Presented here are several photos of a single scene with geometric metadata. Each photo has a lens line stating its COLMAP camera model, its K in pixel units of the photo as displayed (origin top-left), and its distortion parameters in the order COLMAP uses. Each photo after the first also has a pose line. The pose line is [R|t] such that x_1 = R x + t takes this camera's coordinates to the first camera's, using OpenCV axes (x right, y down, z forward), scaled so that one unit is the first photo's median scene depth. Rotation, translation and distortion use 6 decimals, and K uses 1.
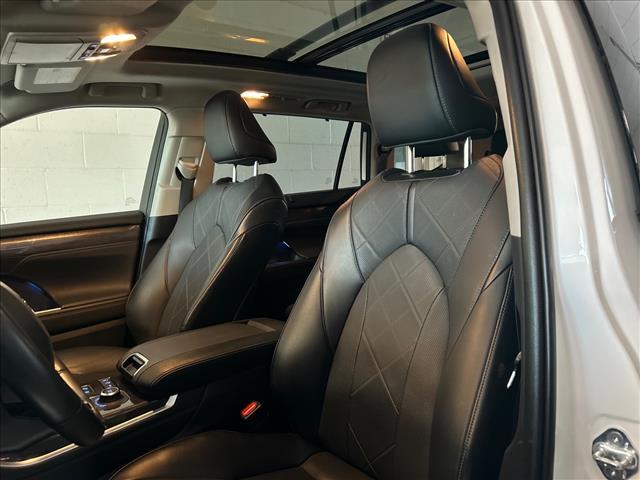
lens RADIAL K [[487.0, 0, 320.0], [0, 487.0, 240.0], [0, 0, 1]] dist [0.004903, 0.002038]
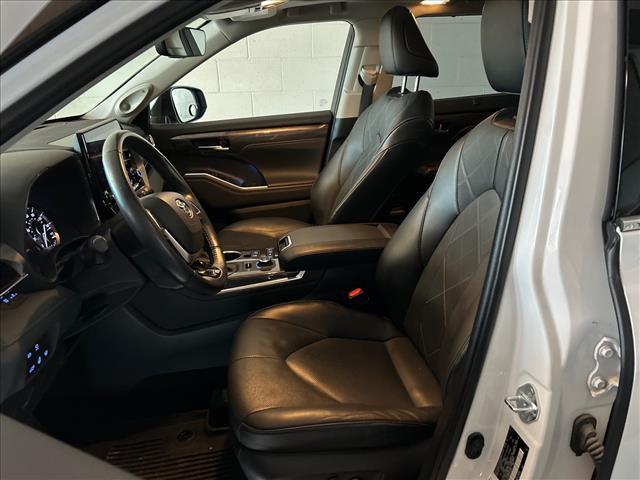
lens RADIAL K [[519.1, 0, 320.0], [0, 519.1, 240.0], [0, 0, 1]] dist [0.000069, 0.001254]
pose [[0.846902, 0.196631, -0.494057, 0.313989], [-0.044288, 0.951973, 0.302962, -0.152467], [0.529901, -0.234698, 0.814937, -0.124936]]
